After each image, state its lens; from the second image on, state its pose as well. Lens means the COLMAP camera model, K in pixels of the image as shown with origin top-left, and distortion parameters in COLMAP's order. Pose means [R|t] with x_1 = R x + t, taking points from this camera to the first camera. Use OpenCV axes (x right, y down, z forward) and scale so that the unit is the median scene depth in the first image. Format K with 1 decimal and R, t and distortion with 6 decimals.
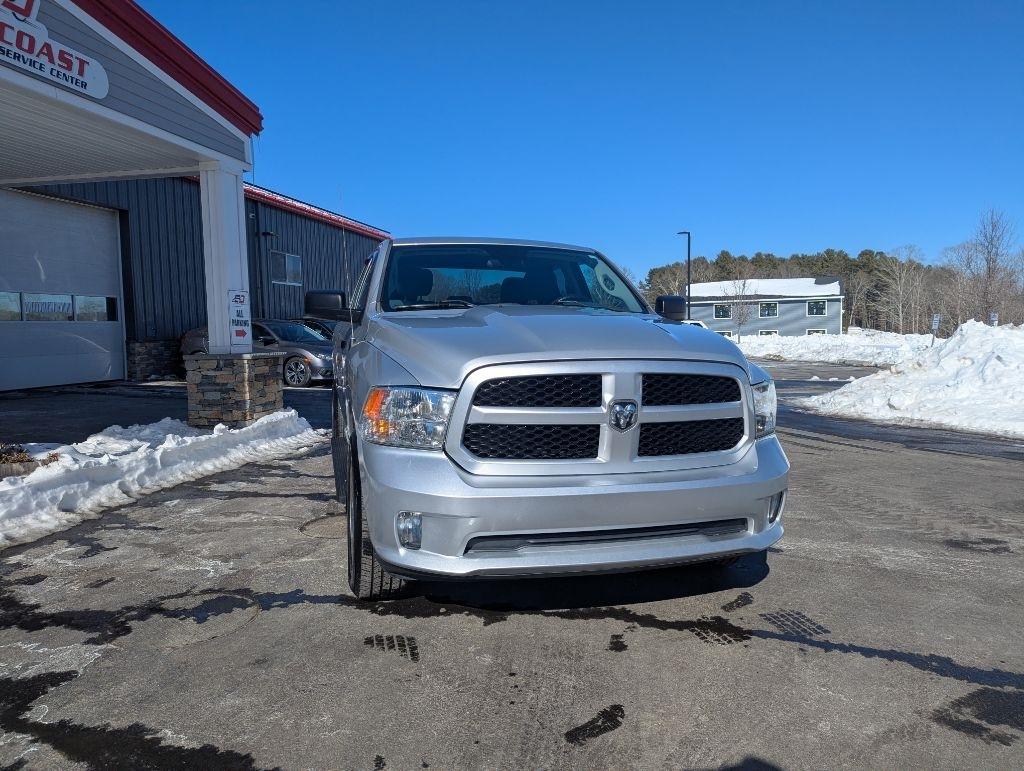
lens RADIAL K [[718.1, 0, 517.3], [0, 718.1, 378.9], [0, 0, 1]] dist [0.048862, -0.035869]
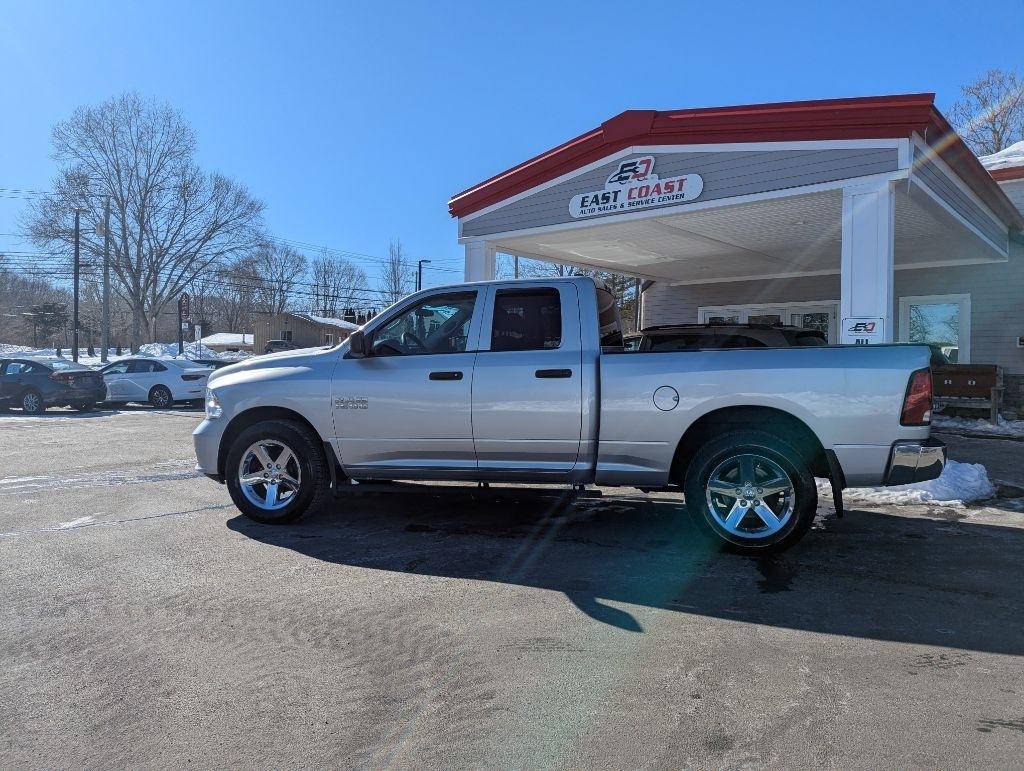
lens RADIAL K [[715.9, 0, 508.0], [0, 715.9, 378.4], [0, 0, 1]] dist [0.061796, -0.054810]
pose [[-0.500868, 0.029895, -0.865007, 1.141879], [-0.061703, 0.995627, 0.070137, -0.146000], [0.863321, 0.088503, -0.496833, 1.902792]]
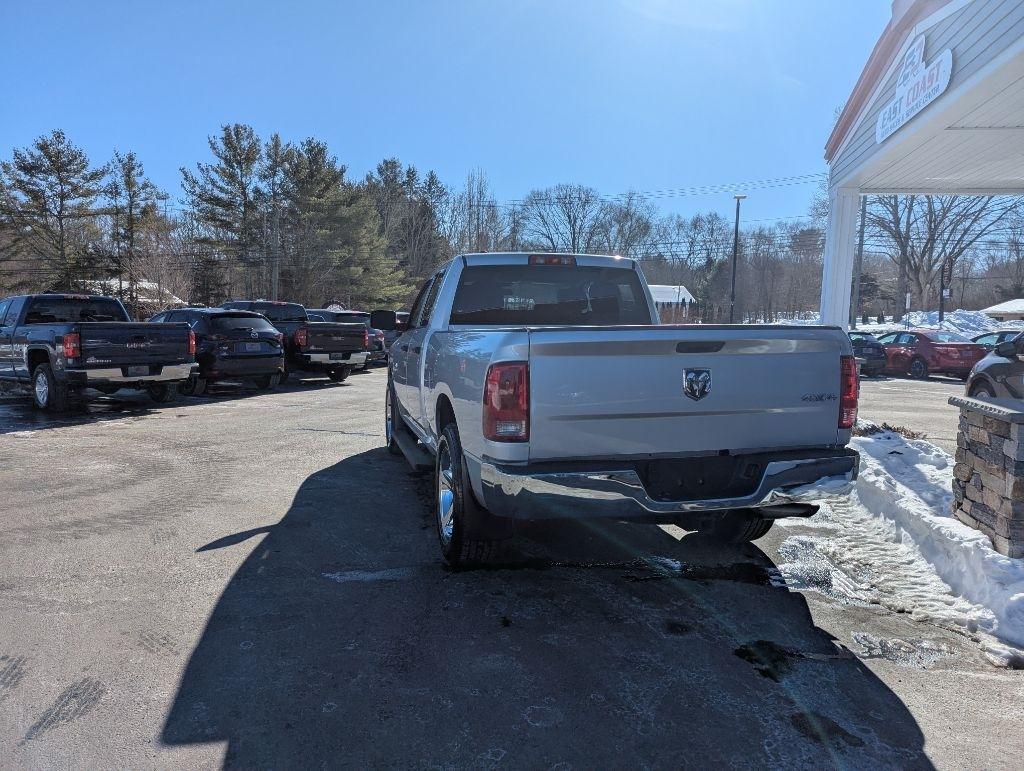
lens RADIAL K [[715.9, 0, 517.8], [0, 715.9, 386.9], [0, 0, 1]] dist [0.061796, -0.054810]
pose [[-0.999964, -0.008226, -0.002005, -0.055726], [-0.008445, 0.986087, 0.166017, -0.221470], [0.000612, 0.166028, -0.986121, 2.622010]]
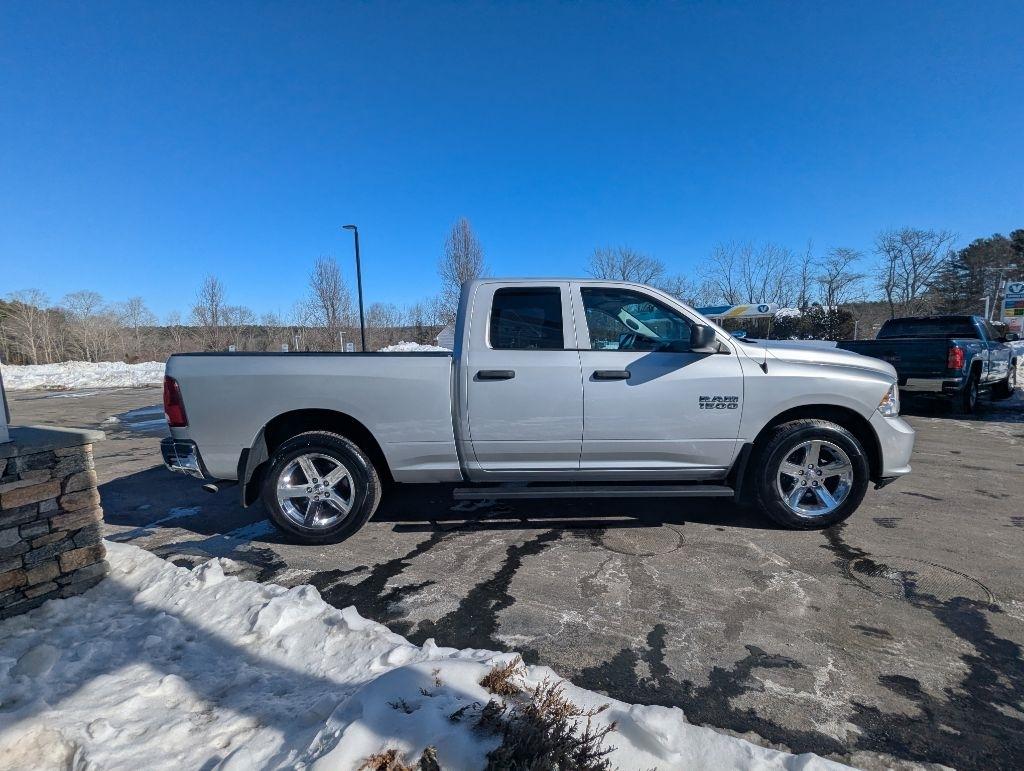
lens RADIAL K [[483.3, 0, 514.4], [0, 483.3, 392.2], [0, 0, 1]] dist [-0.007922, 0.004927]
pose [[0.256688, -0.103588, 0.960927, -1.051884], [0.096018, 0.992054, 0.081294, -0.104417], [-0.961713, 0.071399, 0.264594, 1.049023]]
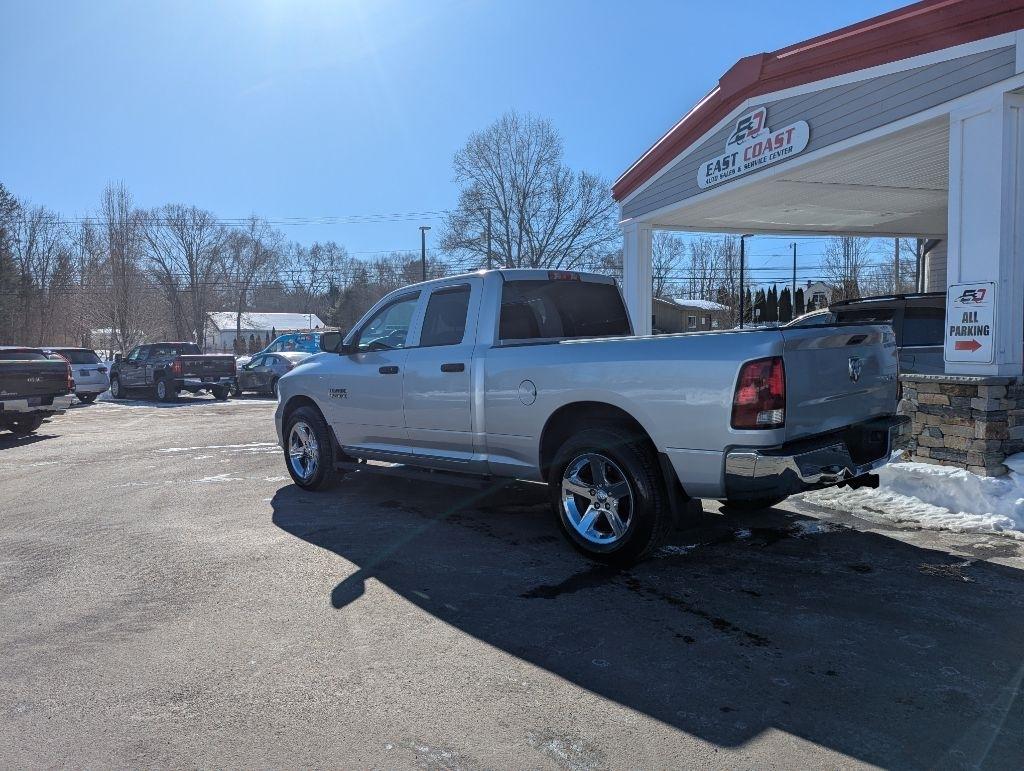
lens RADIAL K [[715.9, 0, 503.9], [0, 715.9, 389.4], [0, 0, 1]] dist [0.061796, -0.054810]
pose [[-0.875245, 0.060077, -0.479934, 0.615630], [-0.002279, 0.991733, 0.128298, -0.194922], [0.483674, 0.113386, -0.867873, 2.477978]]
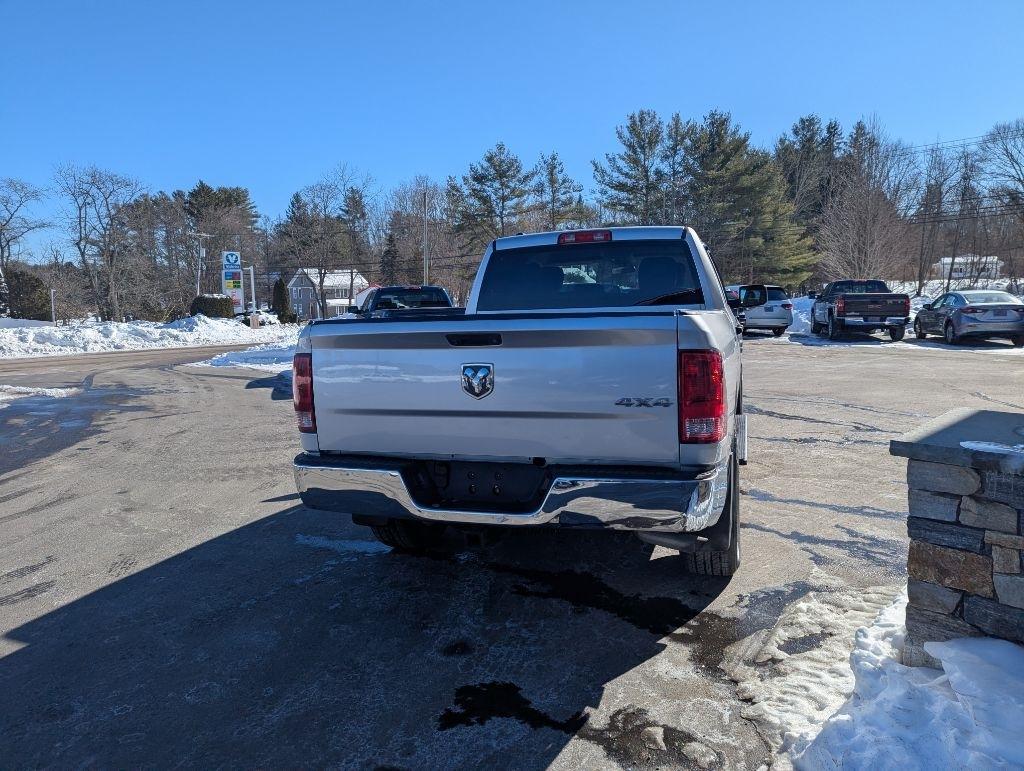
lens RADIAL K [[715.9, 0, 516.7], [0, 715.9, 380.6], [0, 0, 1]] dist [0.061796, -0.054810]
pose [[-0.839553, -0.040301, 0.541781, -0.642722], [0.066296, 0.982192, 0.175794, -0.215354], [-0.539218, 0.183506, -0.821930, 2.402352]]
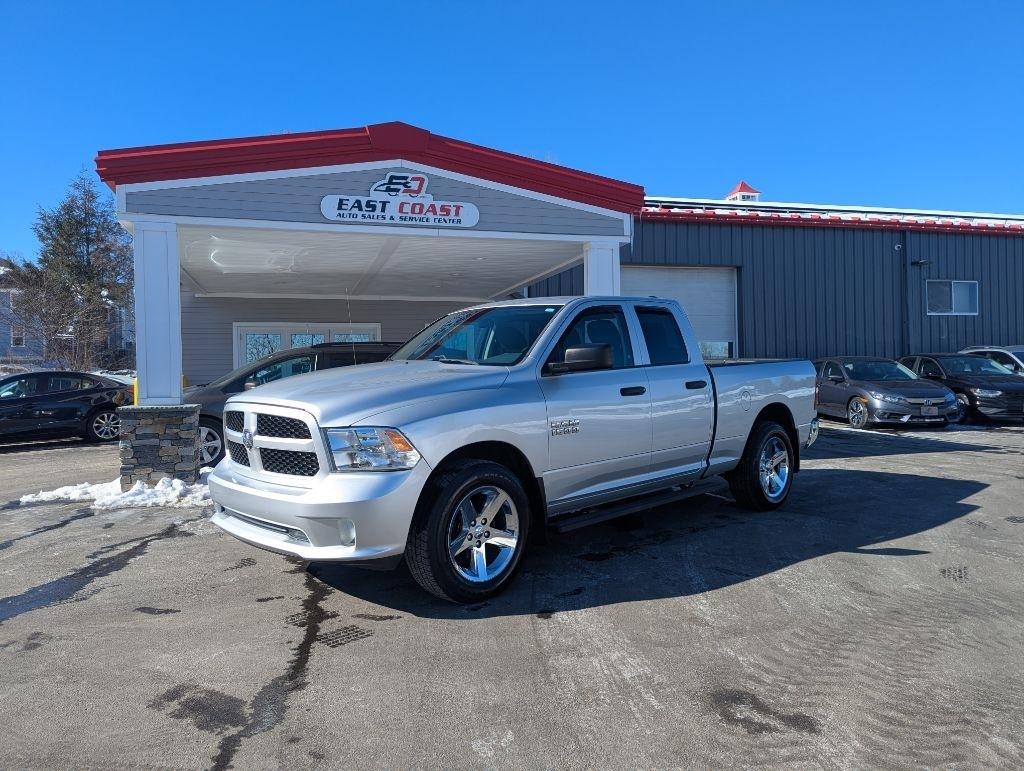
lens RADIAL K [[718.1, 0, 509.1], [0, 718.1, 393.7], [0, 0, 1]] dist [0.048862, -0.035869]
pose [[0.470573, 0.024644, -0.882017, 1.104445], [-0.048392, 0.998826, 0.002089, -0.048762], [0.881033, 0.041699, 0.471214, 0.487534]]
